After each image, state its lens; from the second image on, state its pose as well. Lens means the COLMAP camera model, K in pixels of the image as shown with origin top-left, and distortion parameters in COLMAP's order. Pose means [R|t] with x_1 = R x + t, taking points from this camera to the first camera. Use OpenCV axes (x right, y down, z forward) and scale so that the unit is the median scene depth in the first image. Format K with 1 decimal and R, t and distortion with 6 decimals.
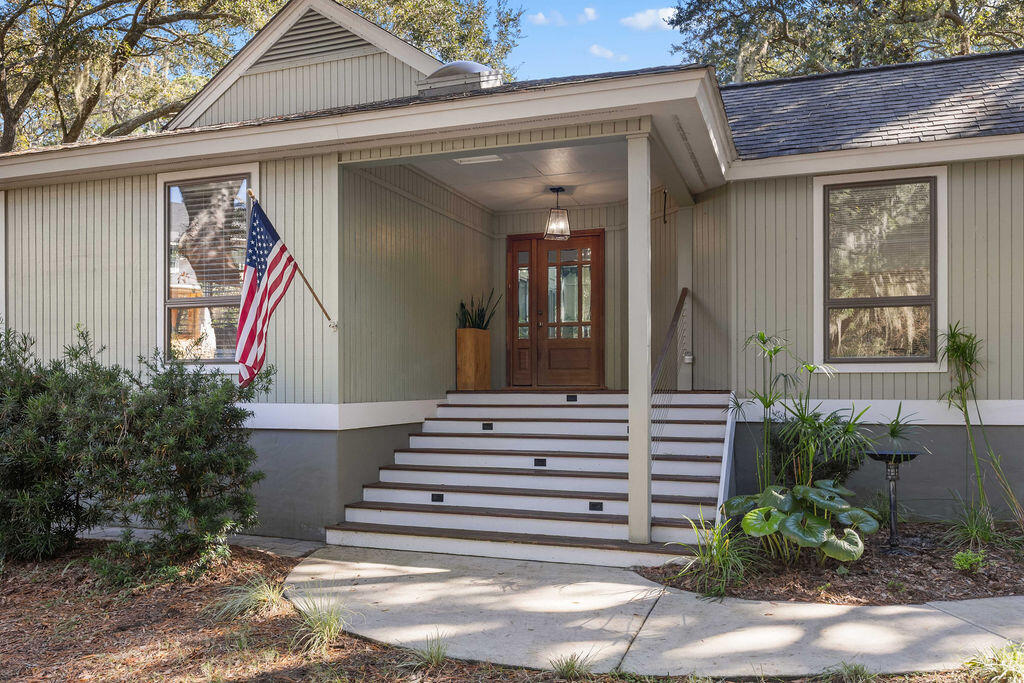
lens RADIAL K [[769.4, 0, 521.0], [0, 769.4, 379.8], [0, 0, 1]] dist [0.008919, -0.000537]
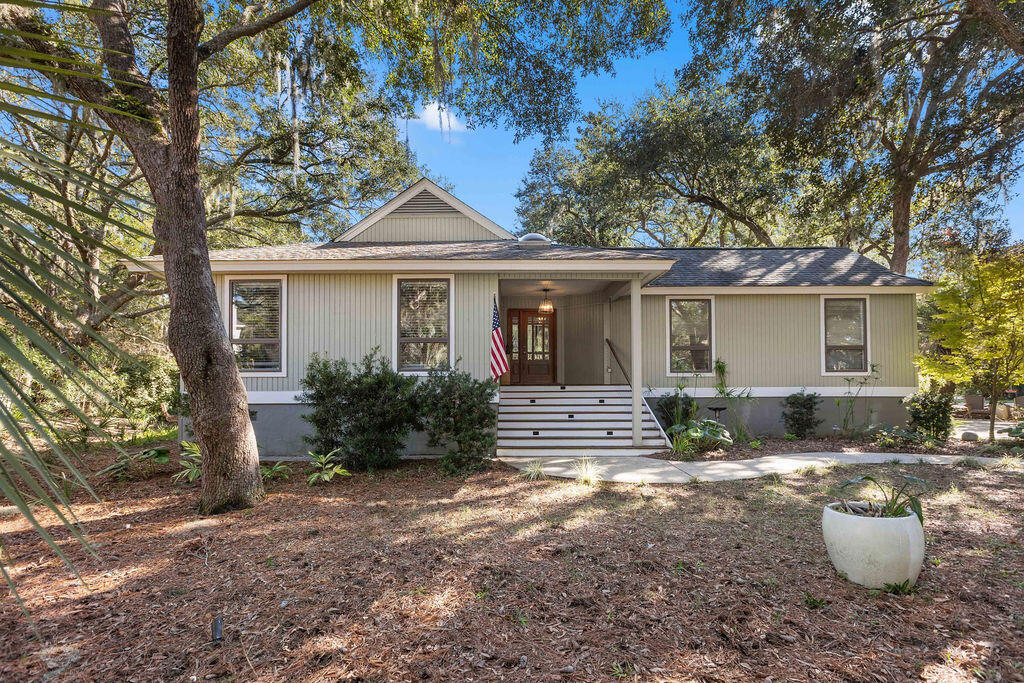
lens RADIAL K [[461.5, 0, 491.1], [0, 461.5, 372.4], [0, 0, 1]] dist [0.003011, 0.000834]
pose [[0.946617, 0.005505, 0.322314, -0.496270], [0.000320, 0.999838, -0.018017, 0.003164], [-0.322361, 0.017158, 0.946461, -0.152025]]
